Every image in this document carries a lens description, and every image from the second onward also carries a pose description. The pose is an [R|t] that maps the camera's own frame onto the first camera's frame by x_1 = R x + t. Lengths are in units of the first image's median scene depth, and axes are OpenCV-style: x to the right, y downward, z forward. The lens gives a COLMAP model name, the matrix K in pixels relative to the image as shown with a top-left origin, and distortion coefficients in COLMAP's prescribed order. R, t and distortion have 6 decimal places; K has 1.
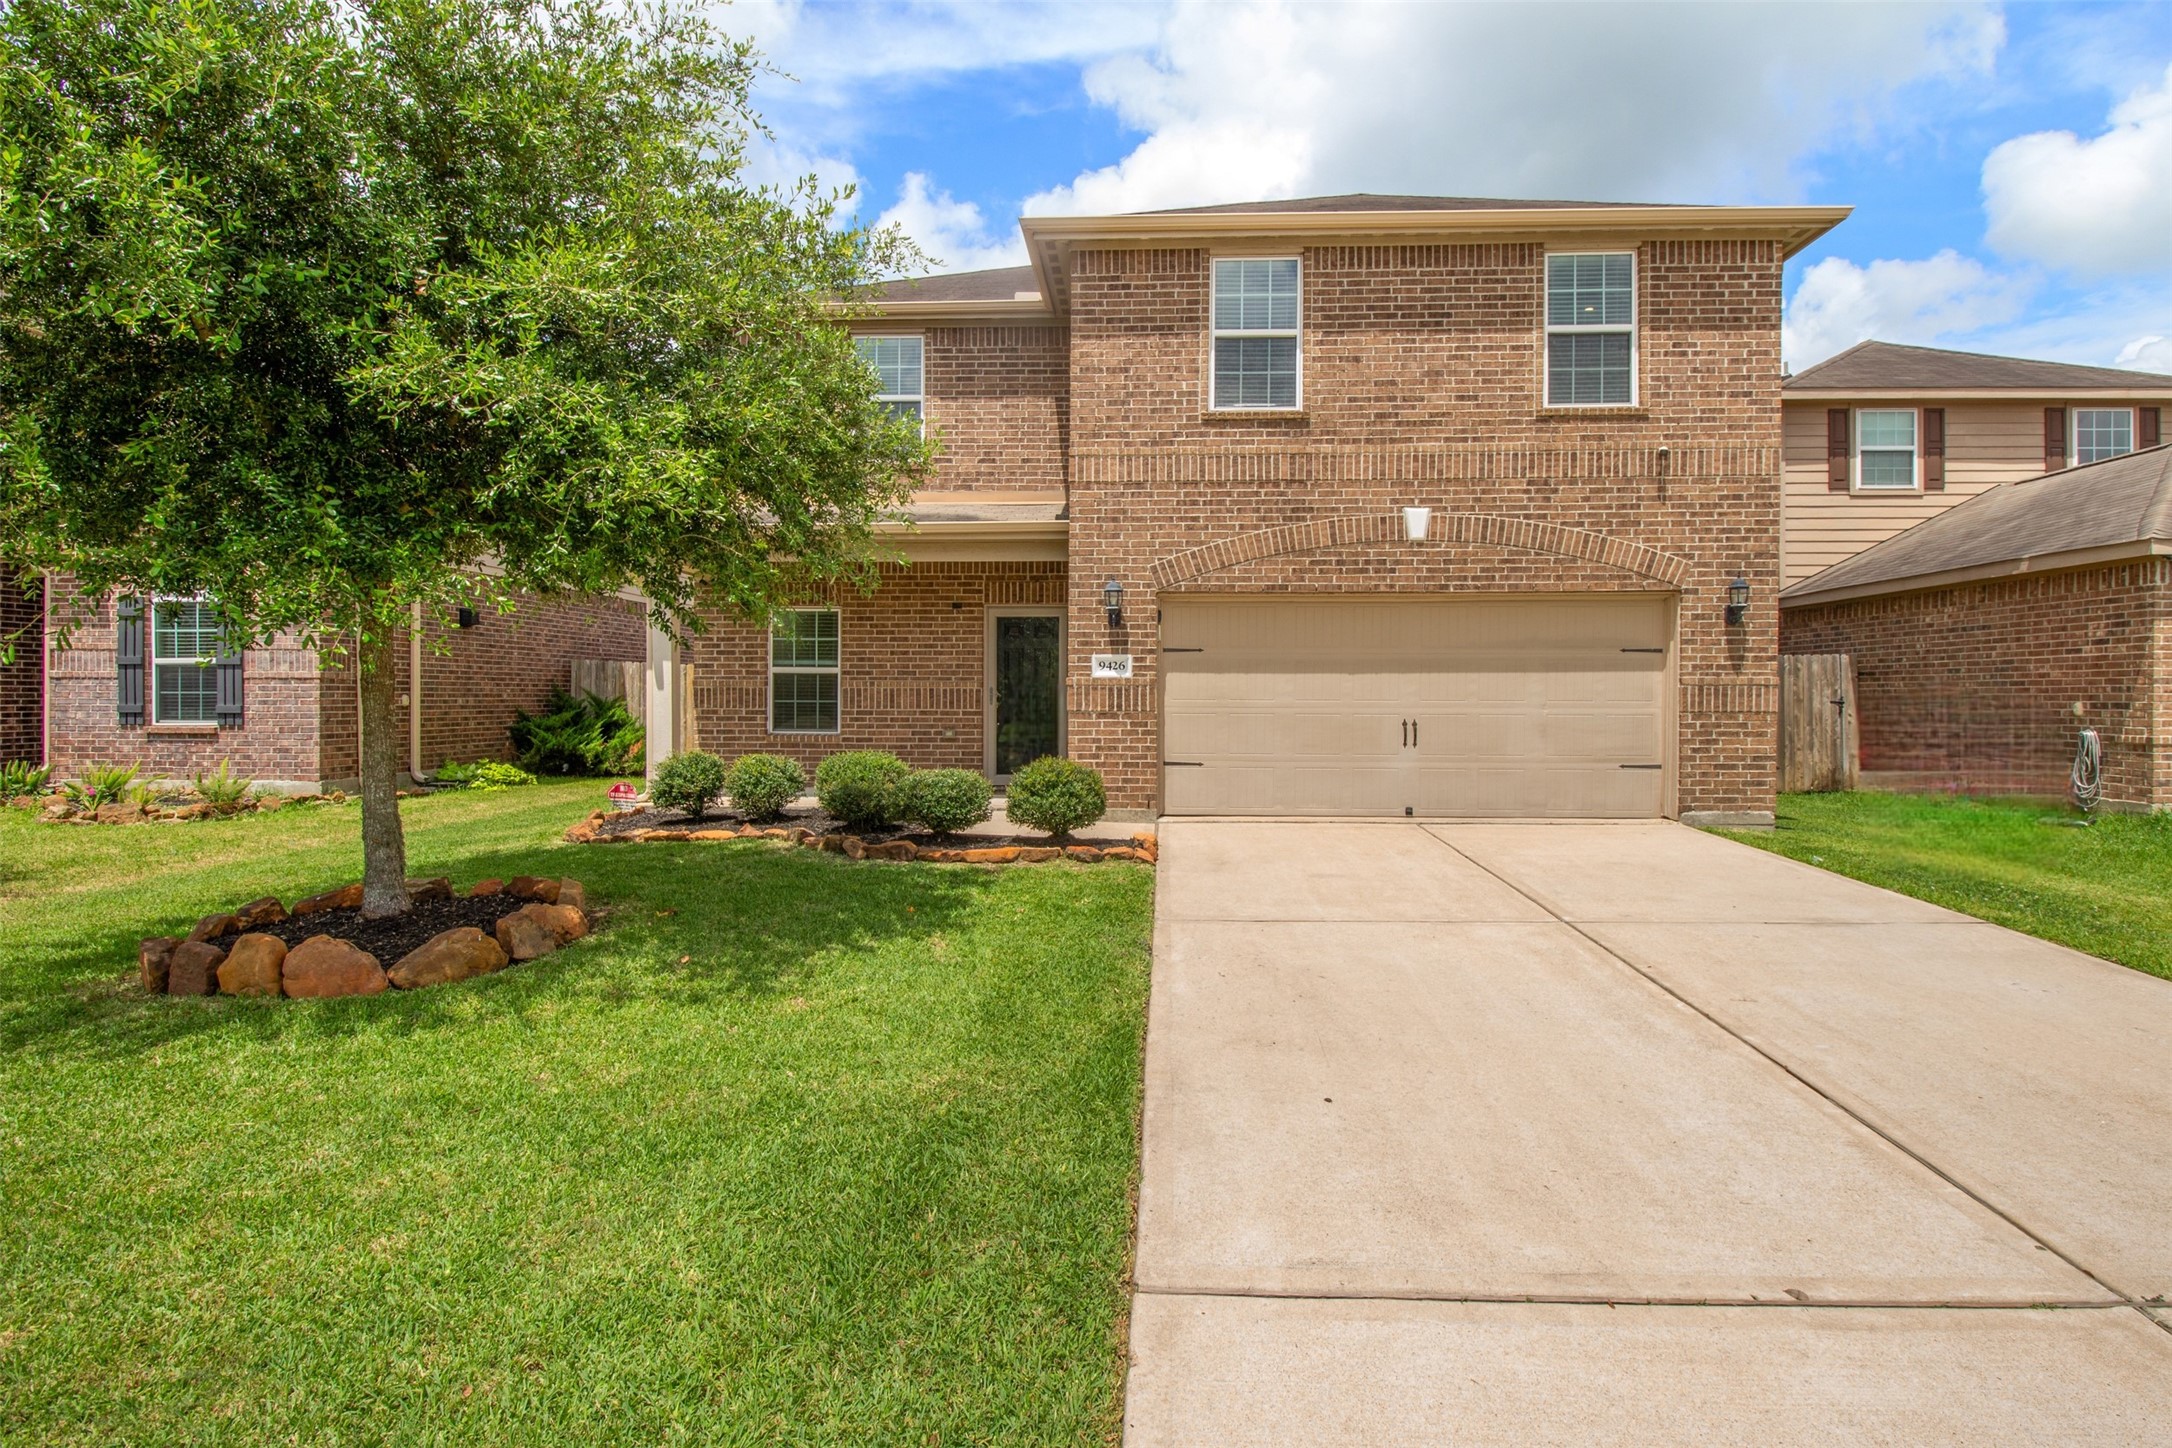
lens RADIAL K [[1108.5, 0, 1092.4], [0, 1108.5, 713.1], [0, 0, 1]] dist [-0.002260, -0.007087]
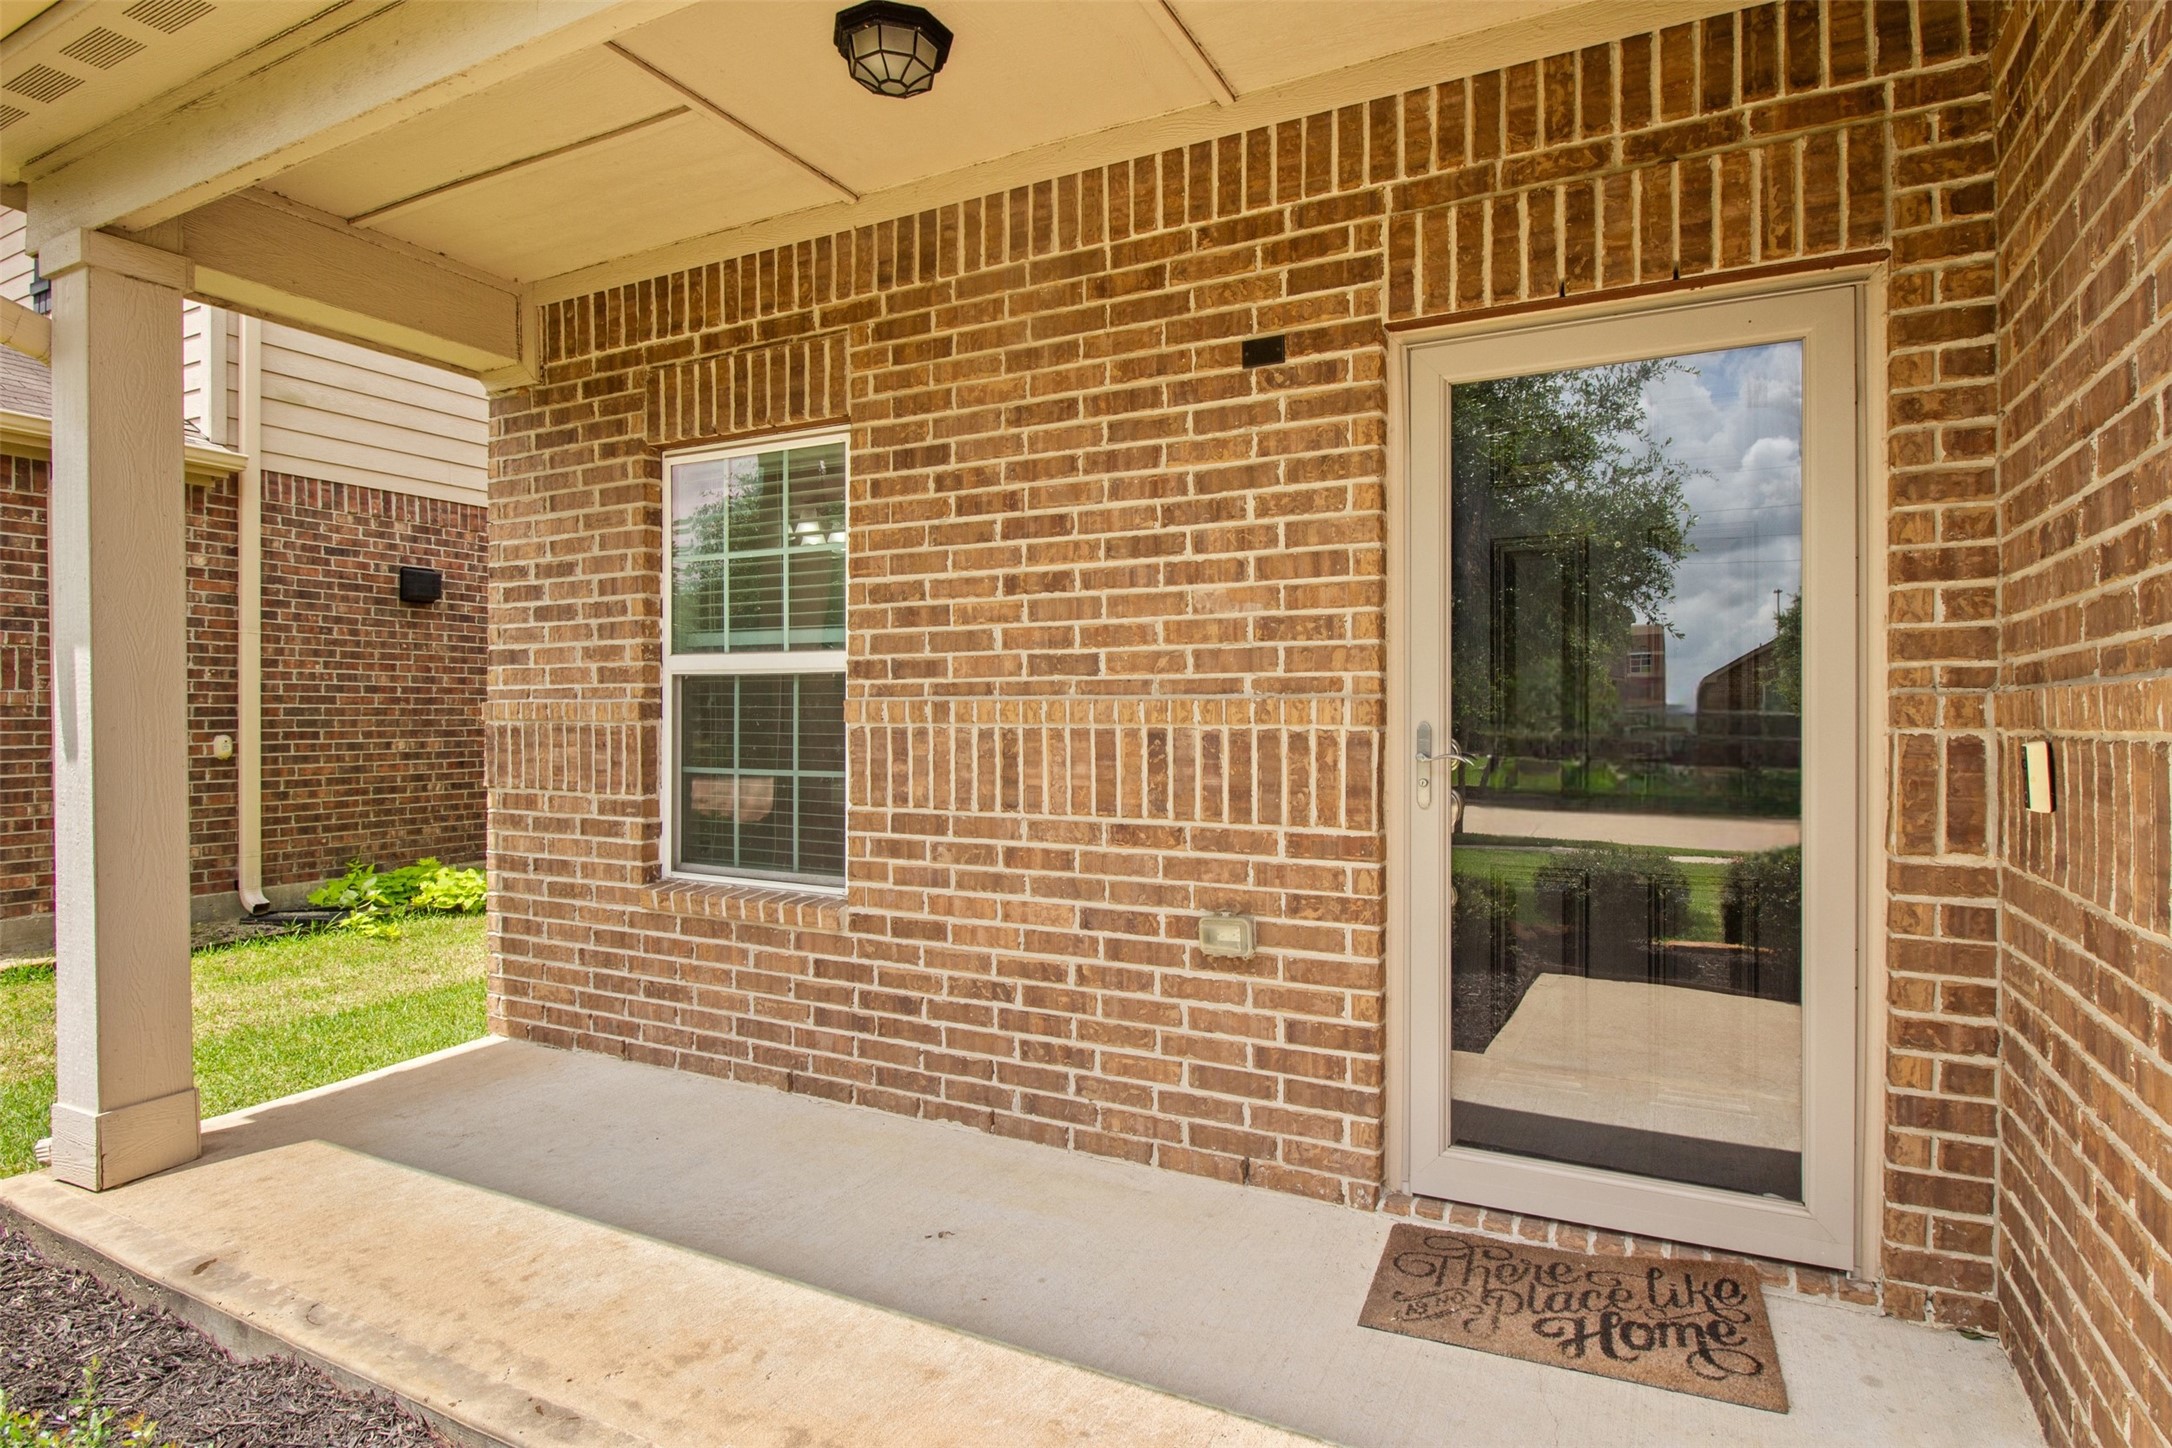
lens RADIAL K [[1157.8, 0, 1093.0], [0, 1157.8, 720.7], [0, 0, 1]] dist [0.002401, 0.000234]
pose [[0.912128, -0.001777, -0.409903, -0.074369], [-0.002695, 0.999943, -0.010334, -0.026900], [0.409898, 0.010530, 0.912071, 0.972470]]
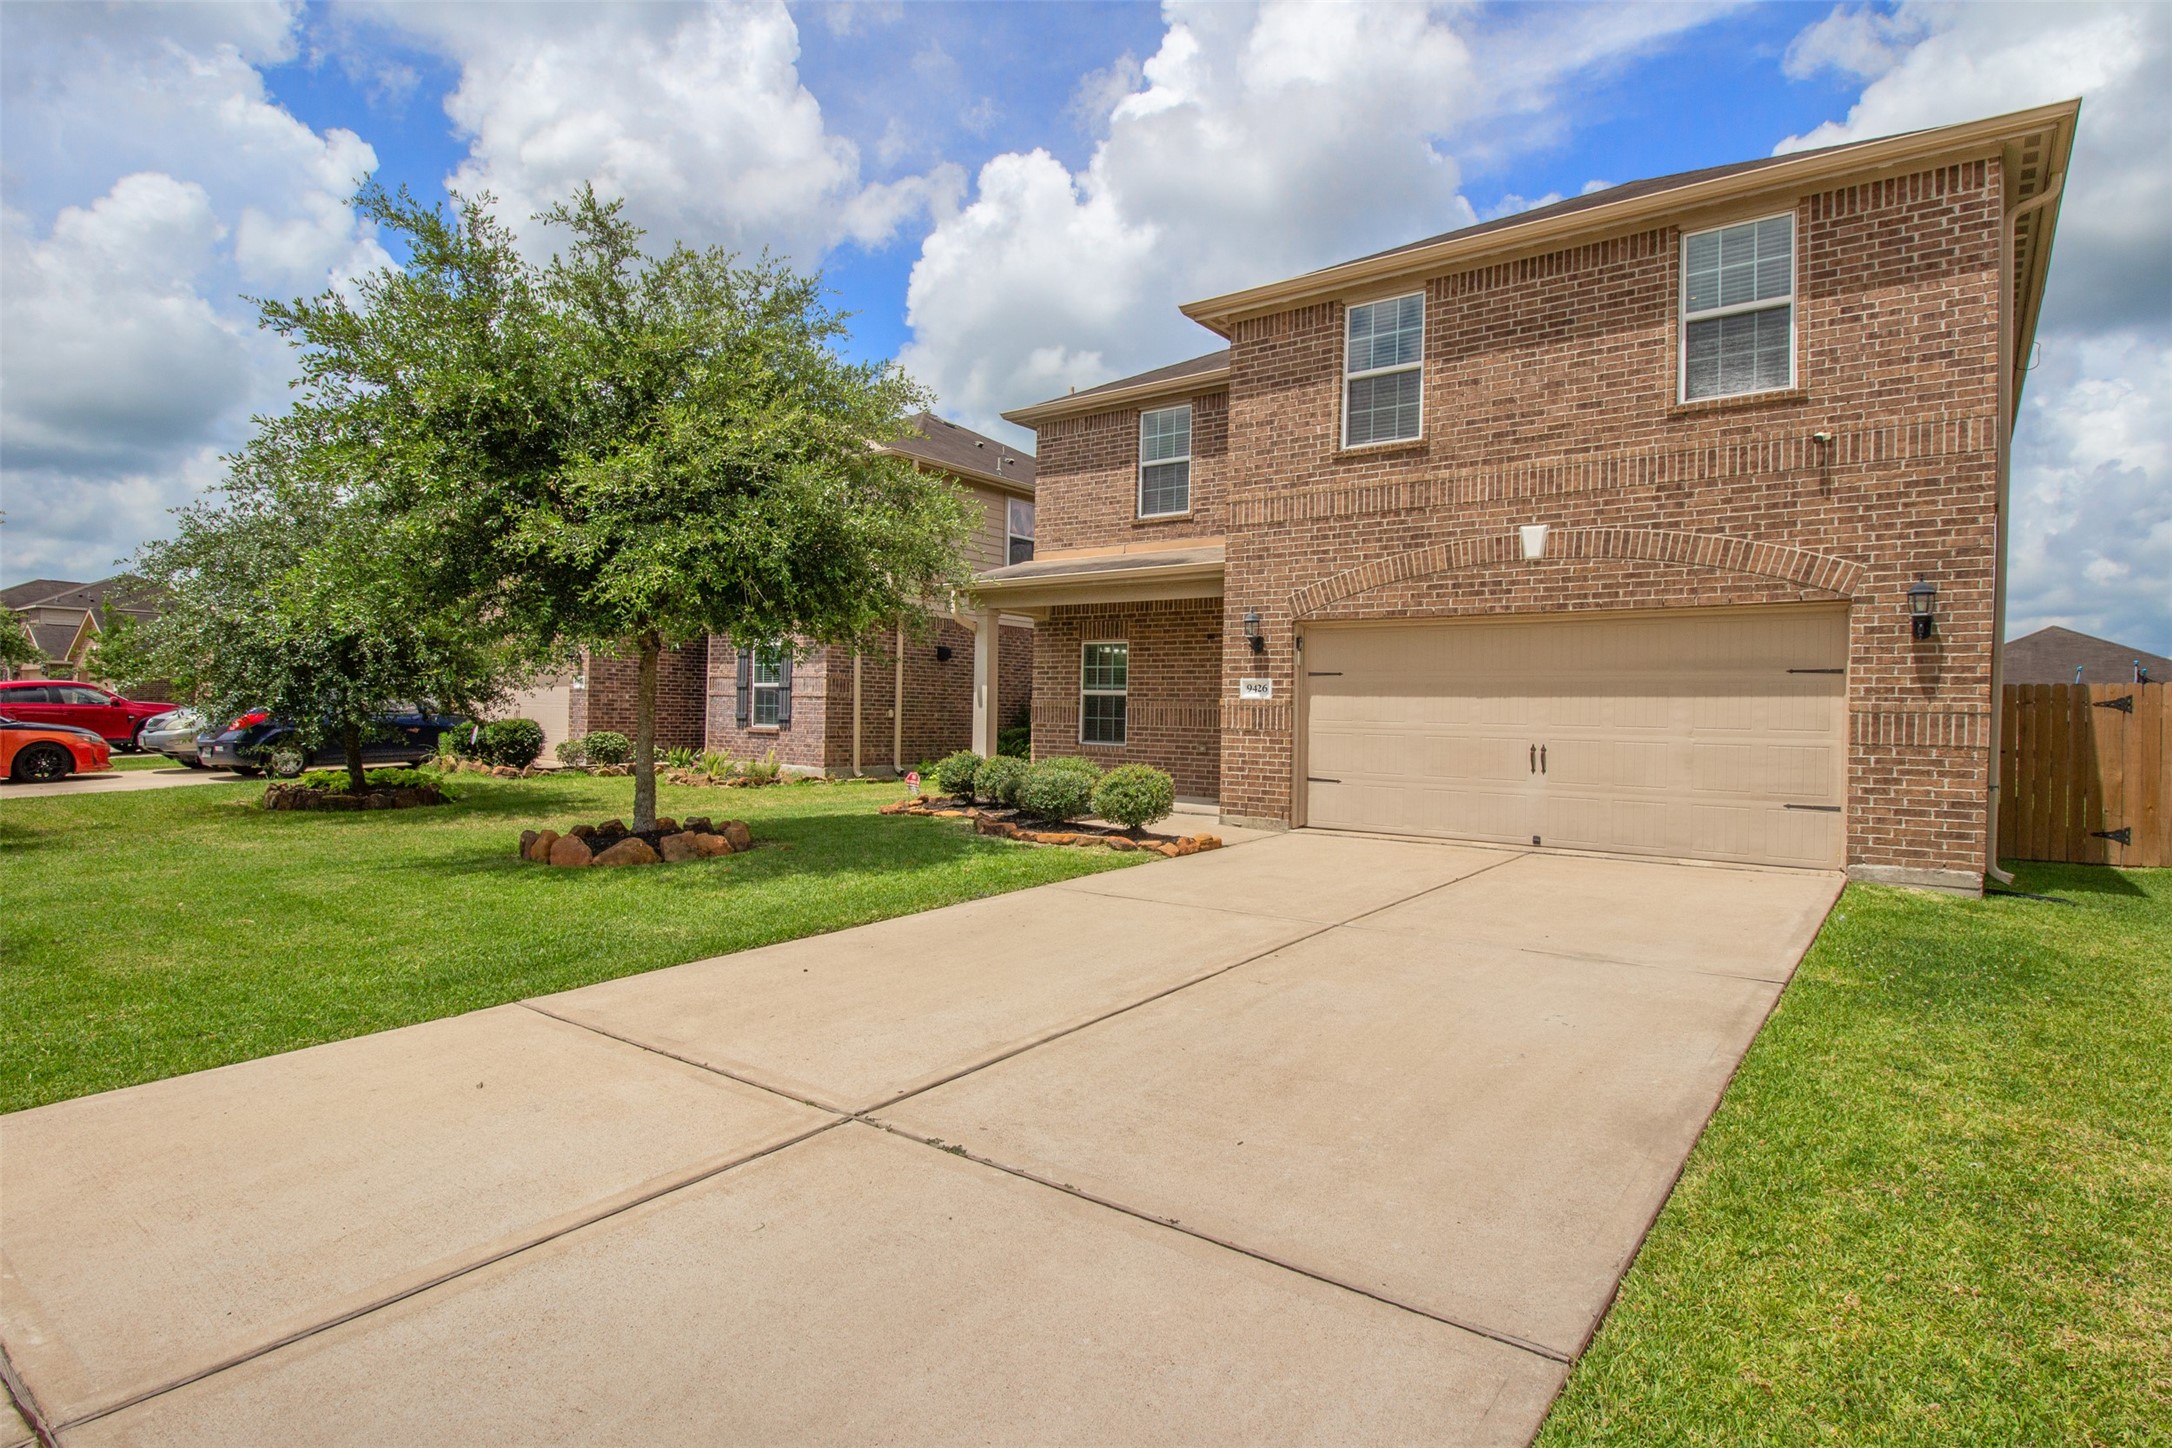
lens RADIAL K [[1108.5, 0, 1098.6], [0, 1108.5, 724.5], [0, 0, 1]] dist [-0.002260, -0.007087]
pose [[0.830774, 0.019894, -0.556255, 0.521571], [-0.028620, 0.999566, -0.006997, 0.006181], [0.555874, 0.021733, 0.830982, -0.012184]]
